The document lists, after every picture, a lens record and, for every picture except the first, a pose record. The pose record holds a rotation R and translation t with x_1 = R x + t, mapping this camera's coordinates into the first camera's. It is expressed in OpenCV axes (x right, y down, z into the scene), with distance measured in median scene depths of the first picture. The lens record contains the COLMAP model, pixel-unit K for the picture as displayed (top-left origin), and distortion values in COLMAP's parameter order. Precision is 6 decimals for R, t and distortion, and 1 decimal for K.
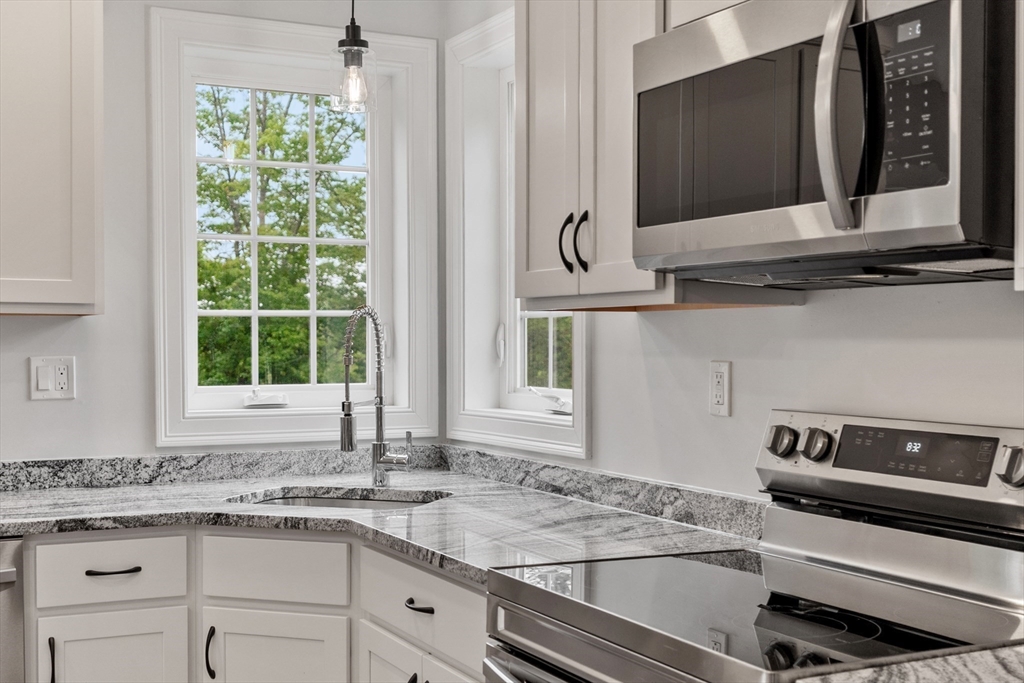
lens RADIAL K [[1280.6, 0, 507.6], [0, 1280.6, 364.5], [0, 0, 1]] dist [0.023665, 0.000000]
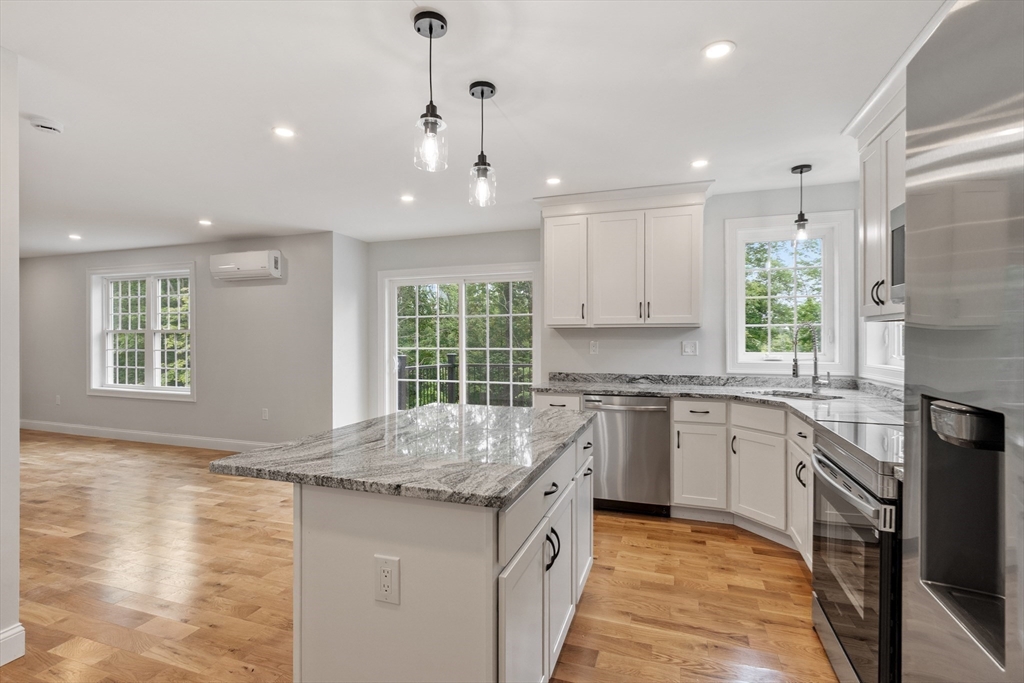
lens RADIAL K [[482.2, 0, 514.7], [0, 482.2, 336.6], [0, 0, 1]] dist [-0.001762, -0.001386]
pose [[0.698836, -0.003091, -0.715275, 0.172522], [-0.012338, 0.999790, -0.016376, 0.007074], [0.715175, 0.020269, 0.698651, -0.089849]]
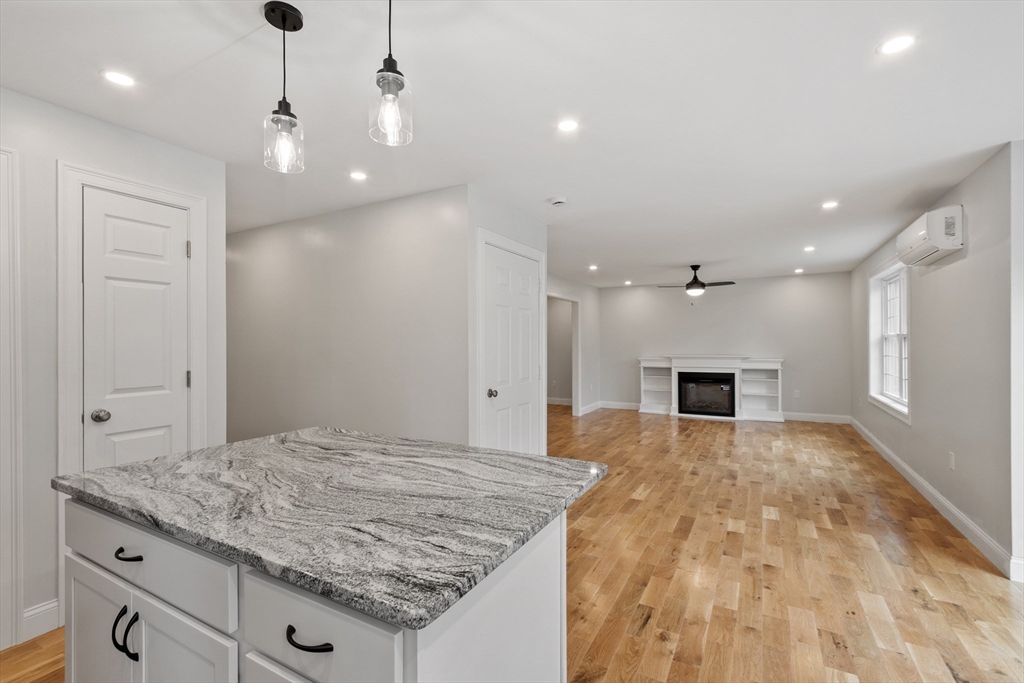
lens RADIAL K [[451.1, 0, 506.1], [0, 451.1, 344.0], [0, 0, 1]] dist [0.002719, -0.001875]
pose [[-0.835121, 0.004166, -0.550050, -0.262594], [-0.006285, 0.999834, 0.017115, -0.018132], [0.550030, 0.017750, -0.834956, 0.836076]]
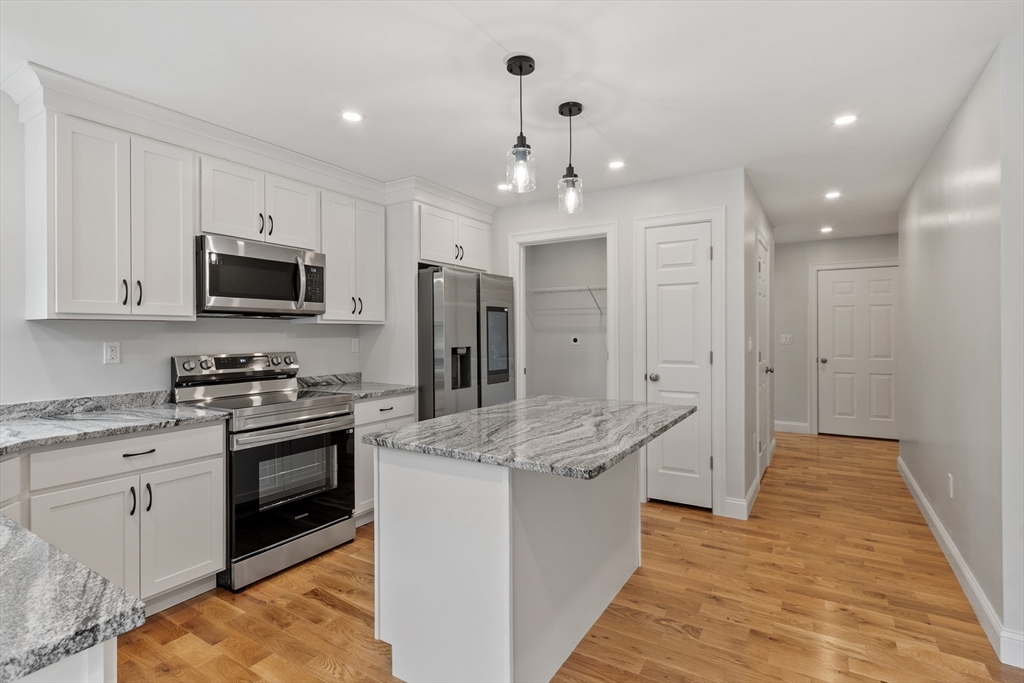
lens RADIAL K [[497.9, 0, 518.9], [0, 497.9, 335.9], [0, 0, 1]] dist [0.016445, 0.000367]
pose [[-0.538635, -0.000551, 0.842539, -1.023421], [0.021284, 0.999672, 0.014260, -0.010798], [-0.842270, 0.025614, -0.538447, 0.805071]]
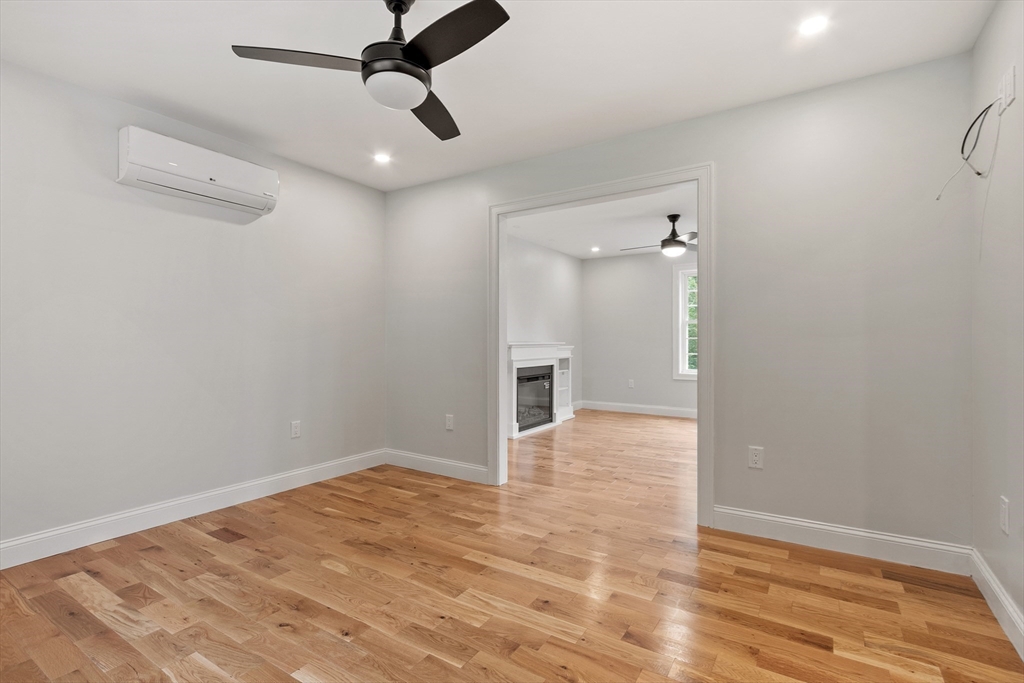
lens RADIAL K [[482.2, 0, 503.2], [0, 482.2, 342.7], [0, 0, 1]] dist [-0.001762, -0.001386]
pose [[0.494812, 0.001420, -0.868999, -1.046186], [-0.016800, 0.999827, -0.007932, 0.109319], [0.868837, 0.018524, 0.494751, -1.870405]]
